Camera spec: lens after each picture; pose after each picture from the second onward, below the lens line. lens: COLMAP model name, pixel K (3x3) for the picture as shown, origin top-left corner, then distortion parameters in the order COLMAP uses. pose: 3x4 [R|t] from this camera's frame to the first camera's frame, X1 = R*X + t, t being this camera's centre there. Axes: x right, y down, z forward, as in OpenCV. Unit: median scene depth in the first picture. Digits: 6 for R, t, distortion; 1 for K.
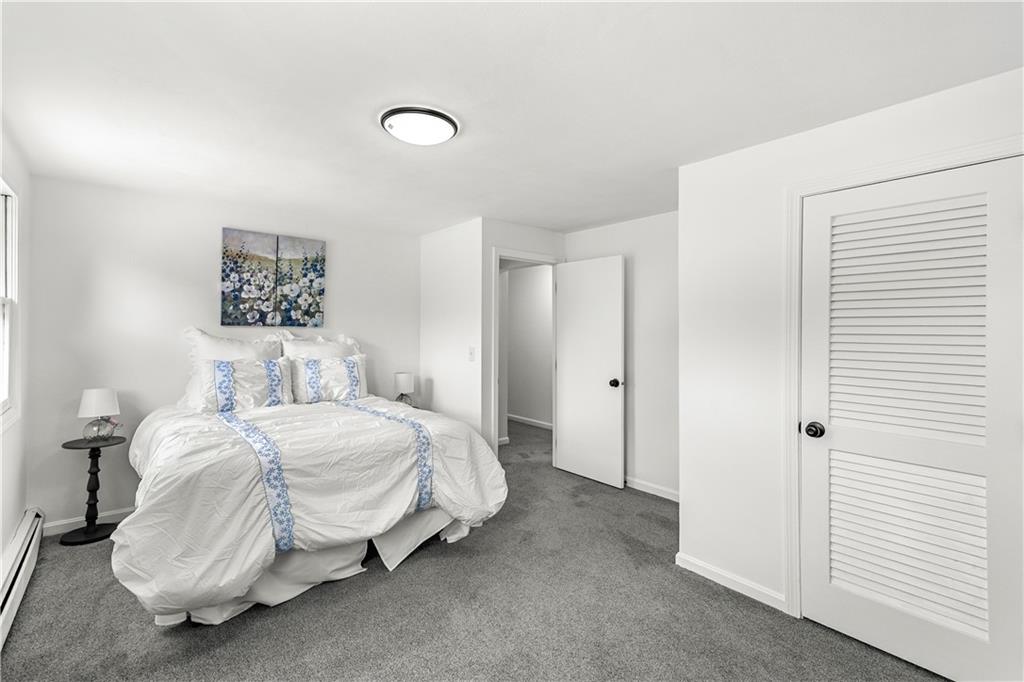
lens RADIAL K [[458.7, 0, 510.6], [0, 458.7, 332.0], [0, 0, 1]] dist [0.026295, 0.000494]
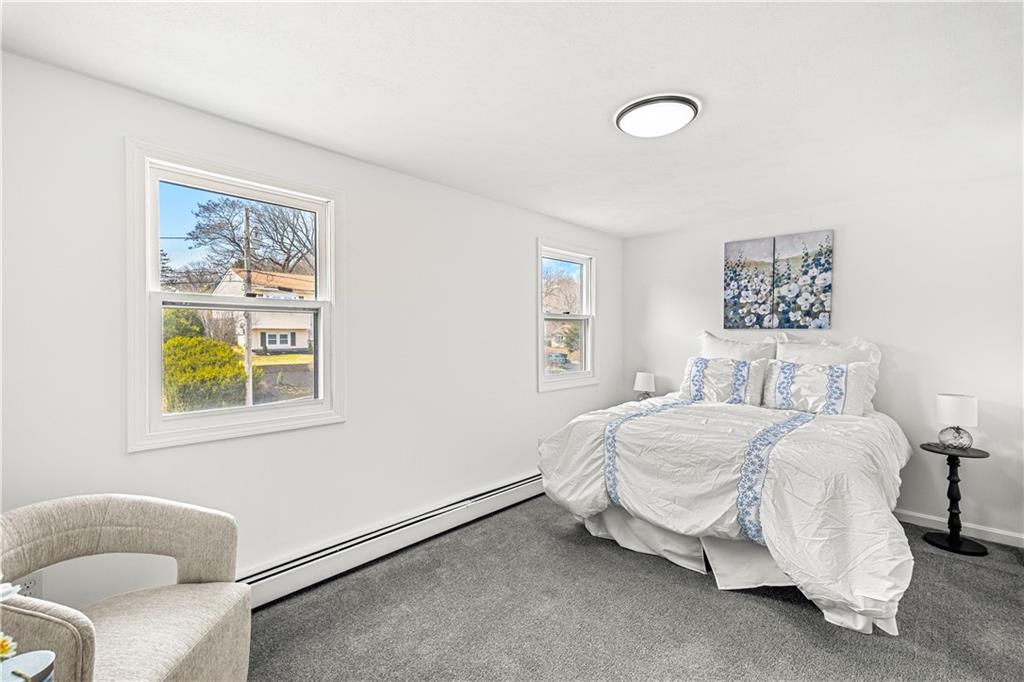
lens RADIAL K [[458.7, 0, 516.2], [0, 458.7, 341.3], [0, 0, 1]] dist [0.026295, 0.000494]
pose [[0.132490, 0.005951, -0.991166, 0.420290], [-0.006395, 0.999966, 0.005149, 0.013388], [0.991164, 0.005656, 0.132524, 0.328635]]
